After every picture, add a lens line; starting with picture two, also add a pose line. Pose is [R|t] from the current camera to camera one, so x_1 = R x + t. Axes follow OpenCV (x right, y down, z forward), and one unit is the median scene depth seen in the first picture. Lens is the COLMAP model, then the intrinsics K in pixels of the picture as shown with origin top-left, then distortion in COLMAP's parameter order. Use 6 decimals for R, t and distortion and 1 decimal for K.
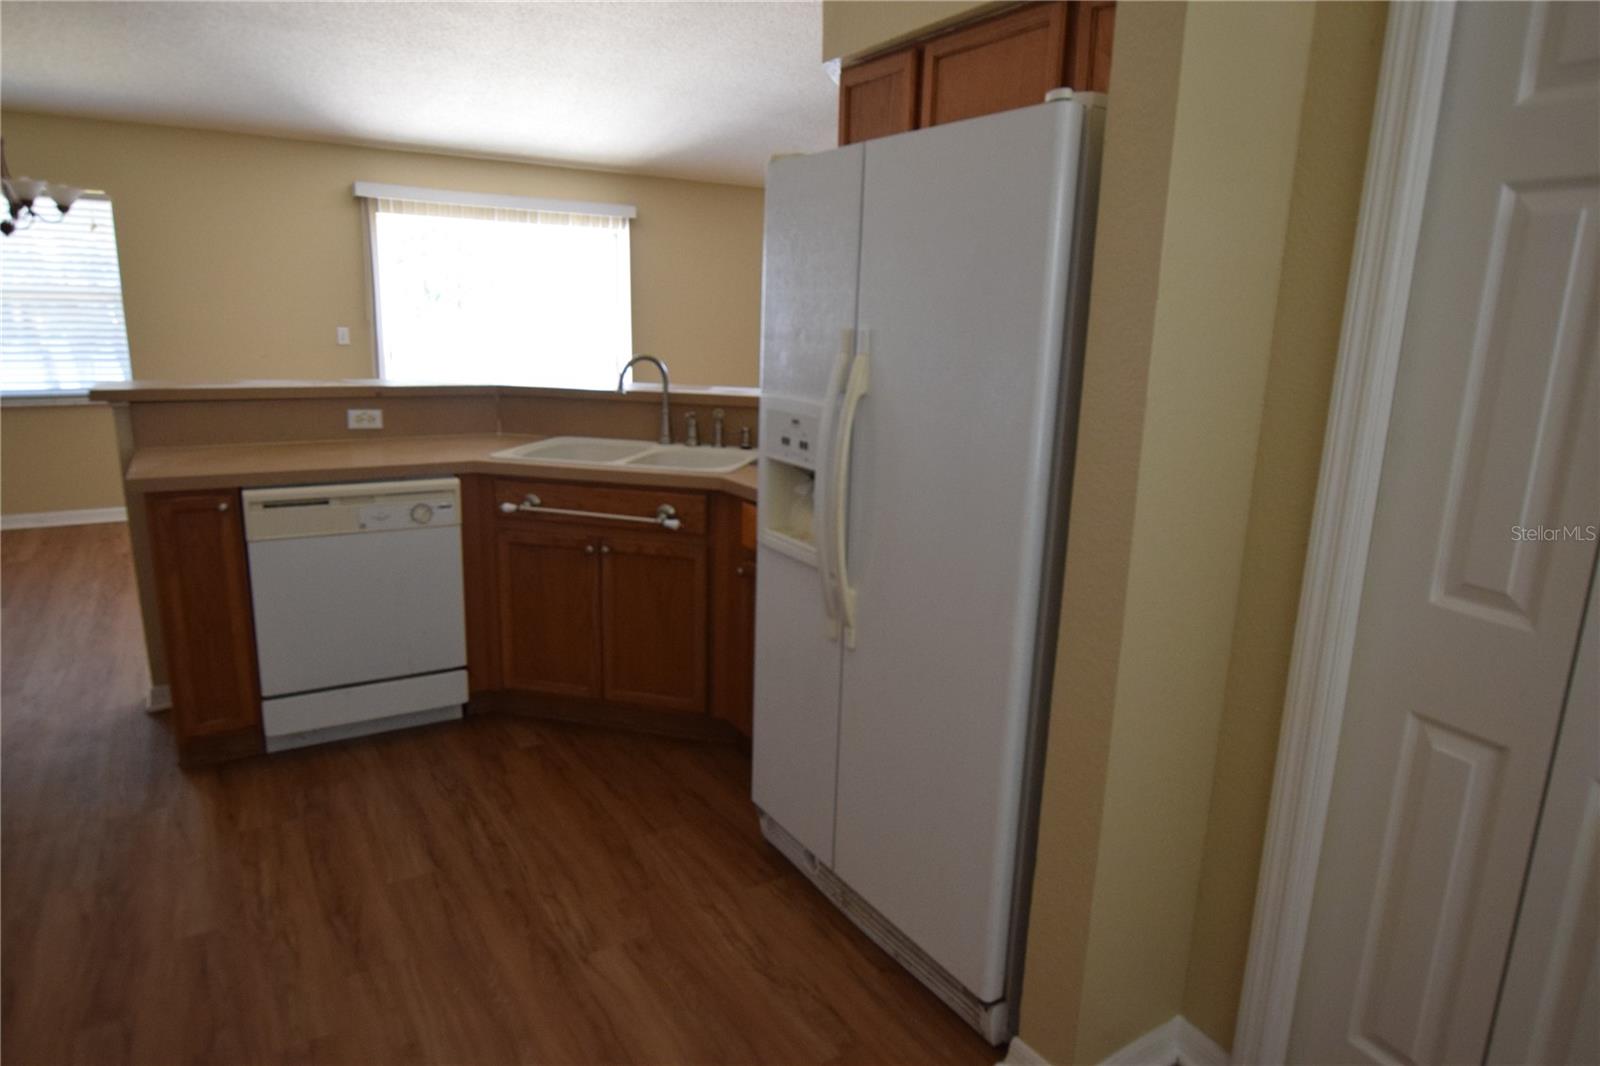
lens RADIAL K [[1020.4, 0, 800.4], [0, 1020.4, 501.3], [0, 0, 1]] dist [0.040119, 0.000687]
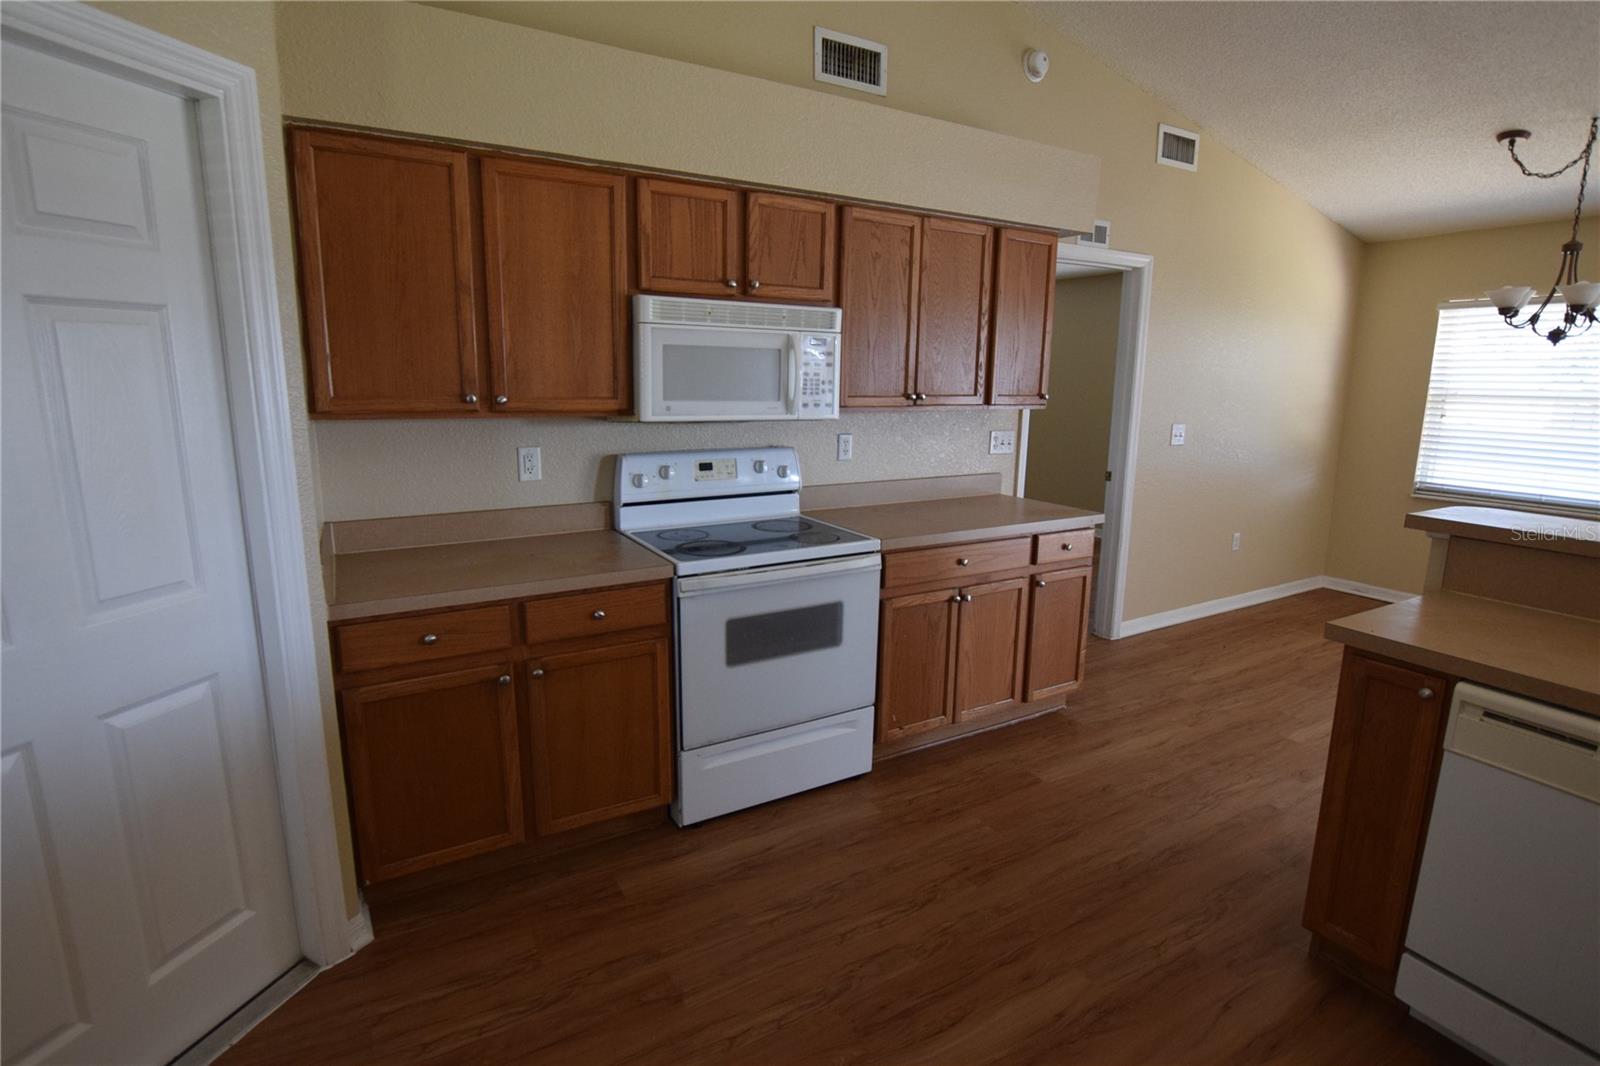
lens RADIAL K [[776.0, 0, 794.5], [0, 776.0, 522.9], [0, 0, 1]] dist [-0.019427, 0.000517]
pose [[-0.001418, 0.172200, -0.985061, -0.038347], [-0.199945, 0.965122, 0.169002, -0.114000], [0.979806, 0.197198, 0.033062, 0.512414]]
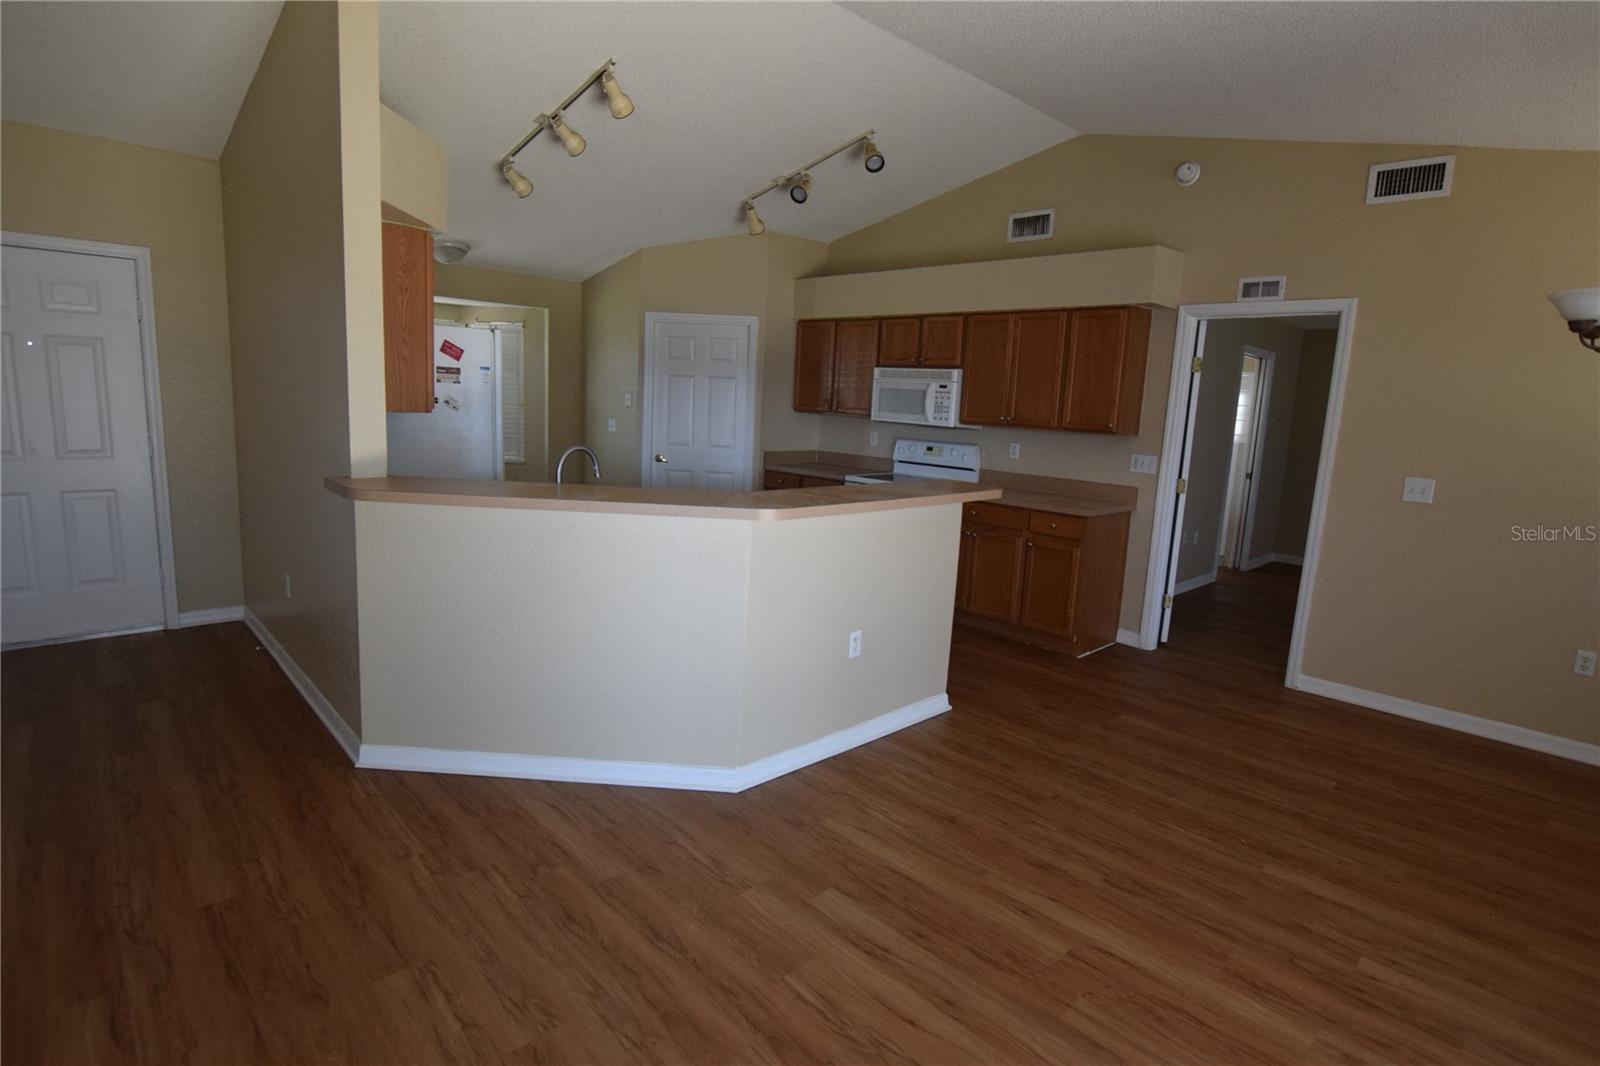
lens RADIAL K [[796.3, 0, 793.0], [0, 796.3, 523.5], [0, 0, 1]] dist [-0.021493, 0.001056]
pose [[-0.970710, -0.021958, -0.239247, -0.204434], [-0.103549, 0.936813, 0.334153, -0.449759], [0.216792, 0.349140, -0.911648, 2.224793]]
